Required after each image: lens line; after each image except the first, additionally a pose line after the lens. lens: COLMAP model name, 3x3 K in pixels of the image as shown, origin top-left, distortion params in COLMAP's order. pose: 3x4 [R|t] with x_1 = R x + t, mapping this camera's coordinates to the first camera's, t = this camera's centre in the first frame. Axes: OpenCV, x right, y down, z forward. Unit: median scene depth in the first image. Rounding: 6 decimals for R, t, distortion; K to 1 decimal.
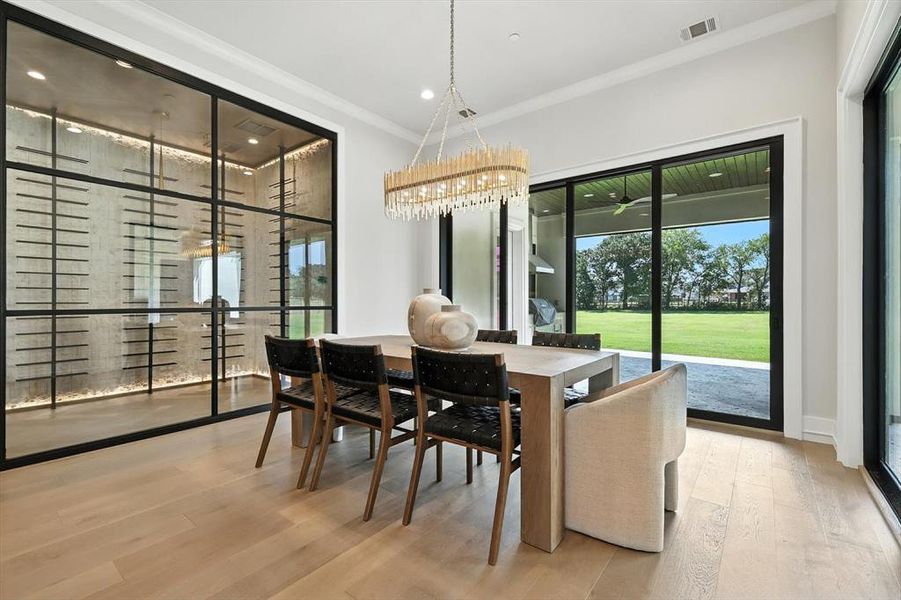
lens RADIAL K [[403.5, 0, 449.2], [0, 403.5, 299.8], [0, 0, 1]] dist [-0.001719, -0.000239]
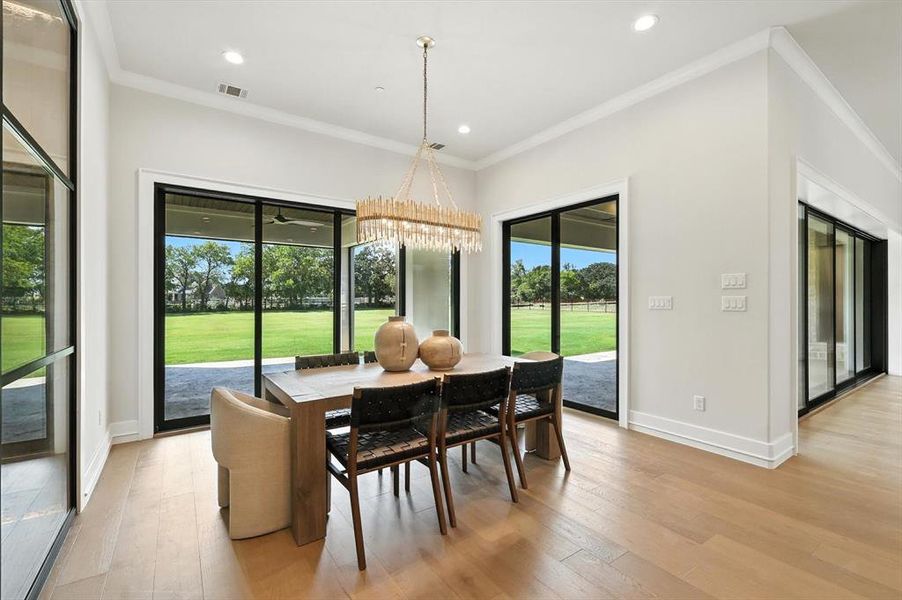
lens RADIAL K [[404.0, 0, 452.6], [0, 404.0, 298.5], [0, 0, 1]] dist [-0.001719, -0.000239]
pose [[0.298210, 0.002149, 0.954498, -0.344082], [0.000788, 0.999997, -0.002497, -0.024437], [-0.954500, 0.001497, 0.298208, 0.196407]]
